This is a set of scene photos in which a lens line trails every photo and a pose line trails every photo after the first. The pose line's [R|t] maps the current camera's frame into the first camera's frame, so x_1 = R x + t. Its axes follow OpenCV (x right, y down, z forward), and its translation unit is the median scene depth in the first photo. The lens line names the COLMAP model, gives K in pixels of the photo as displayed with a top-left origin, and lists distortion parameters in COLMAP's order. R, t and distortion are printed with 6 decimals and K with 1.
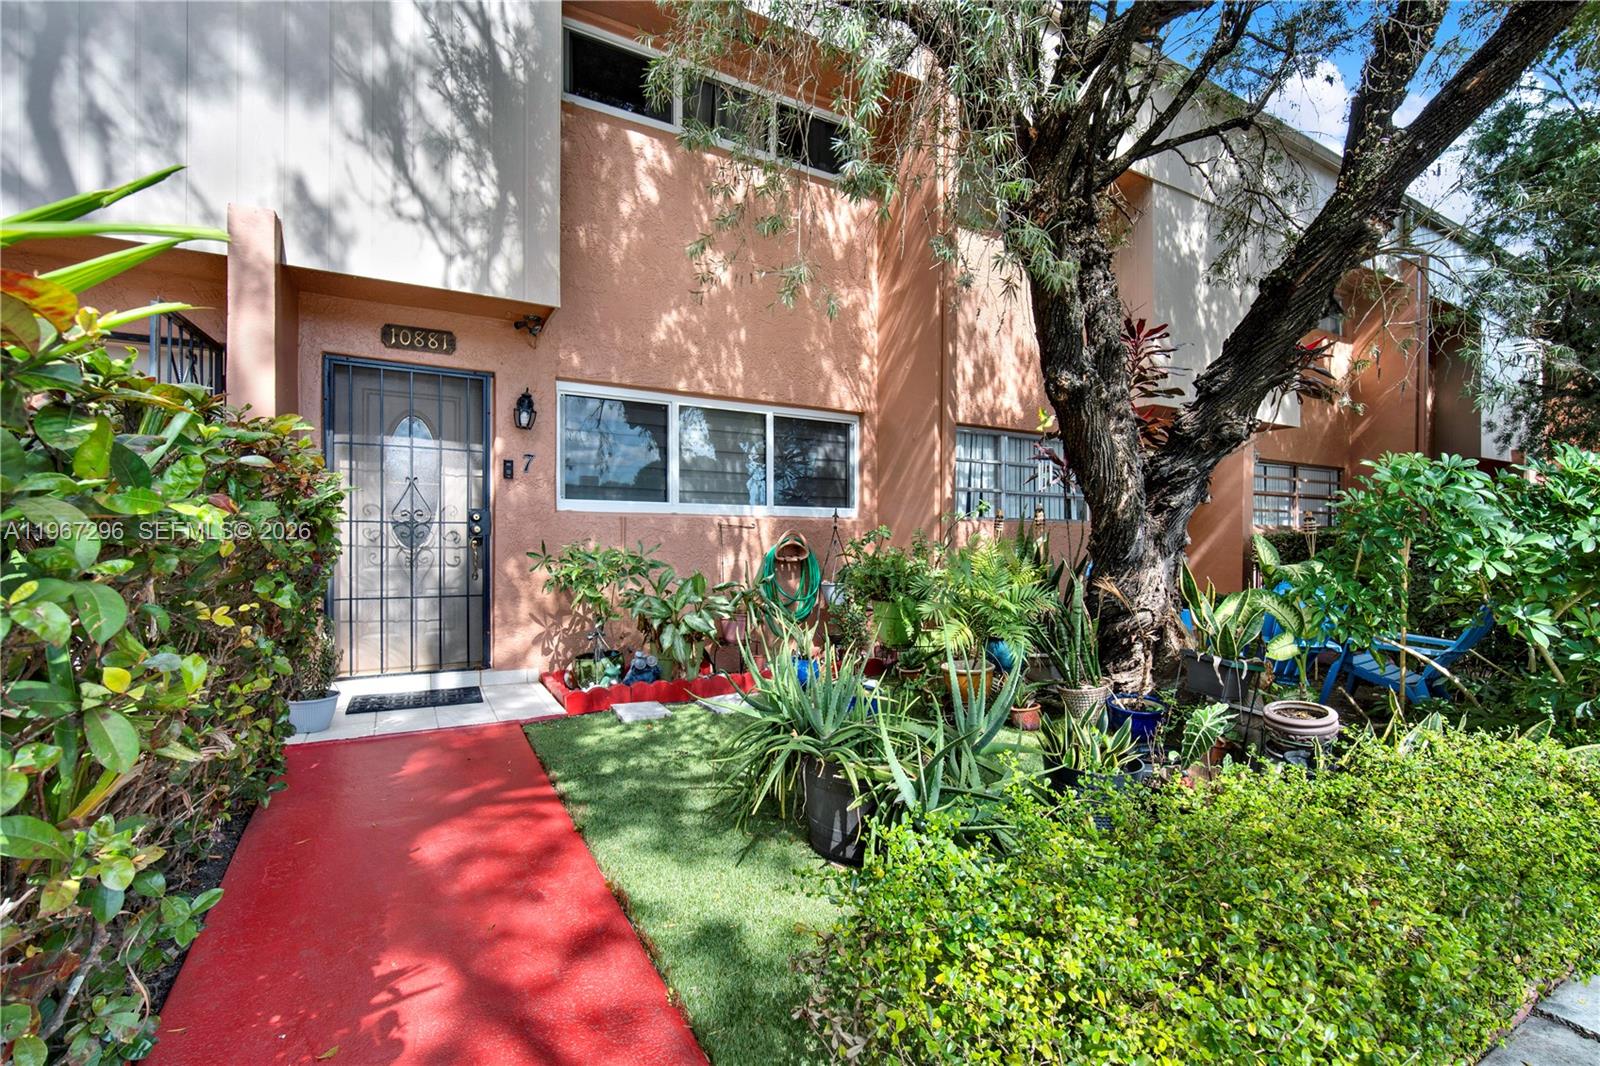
lens RADIAL K [[714.3, 0, 803.3], [0, 714.3, 537.0], [0, 0, 1]] dist [-0.014324, 0.001566]
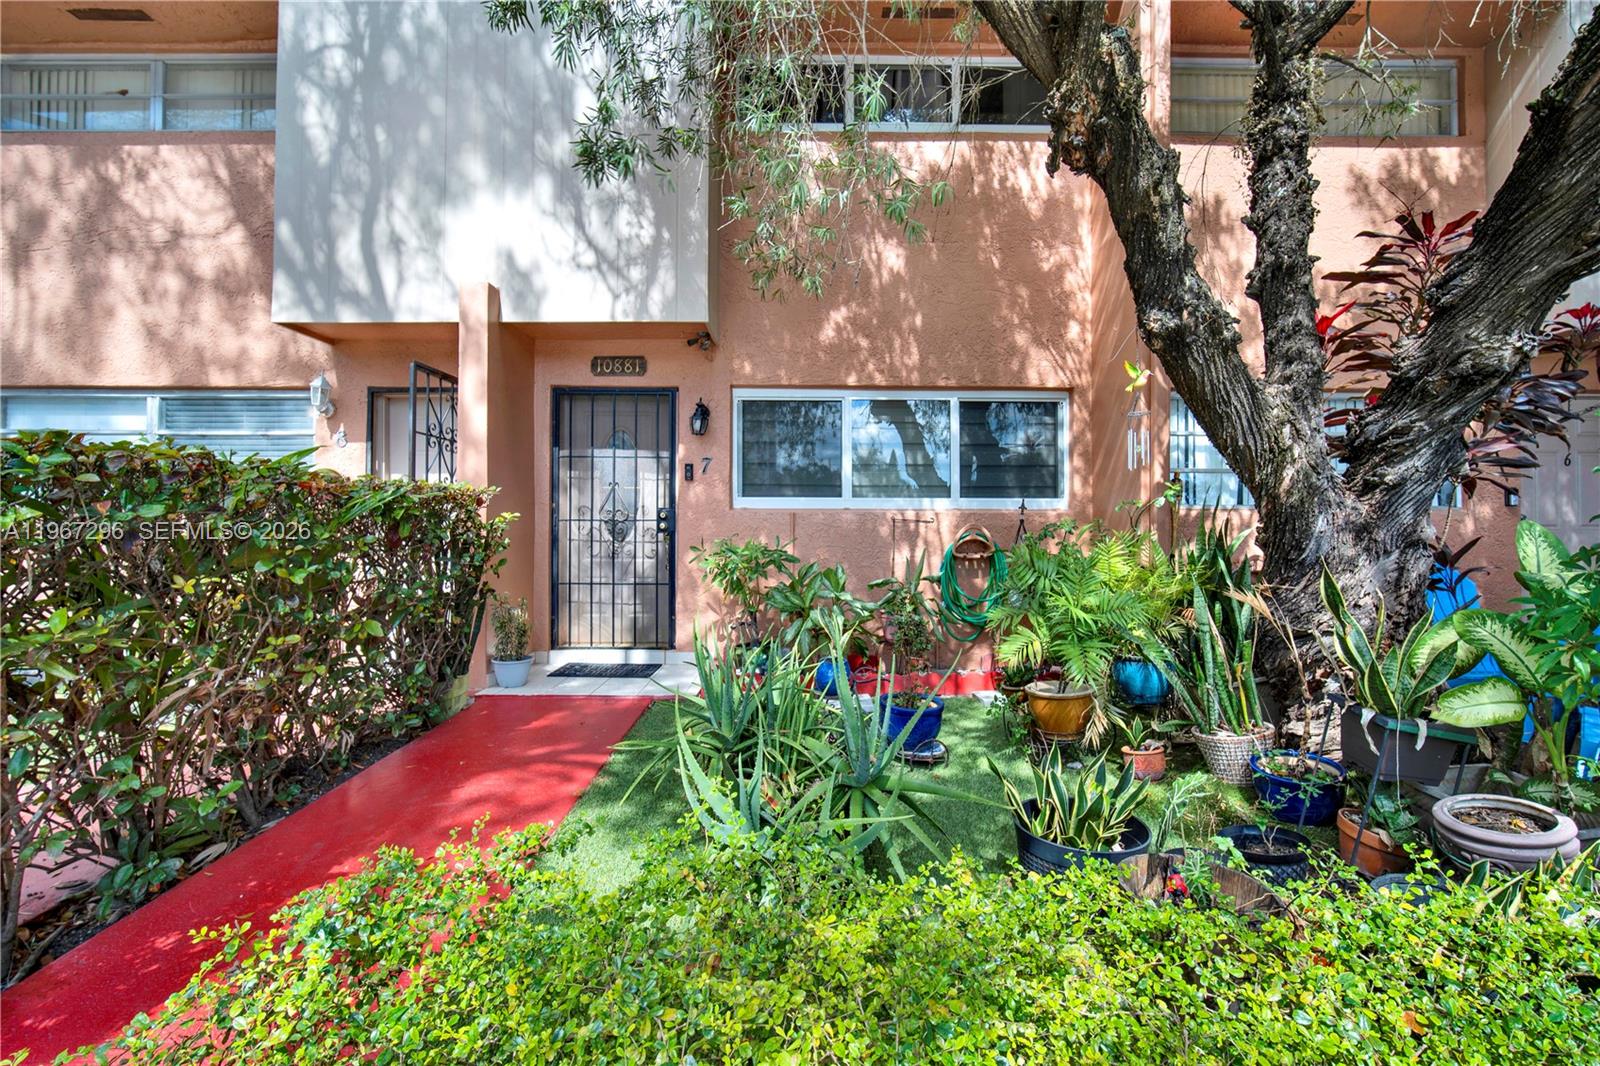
lens RADIAL K [[717.8, 0, 801.6], [0, 717.8, 519.7], [0, 0, 1]] dist [-0.013302, 0.000257]
pose [[0.866960, -0.012676, -0.498217, 0.303845], [0.002749, 0.999783, -0.020654, 0.003793], [0.498371, 0.016536, 0.866806, 0.113774]]
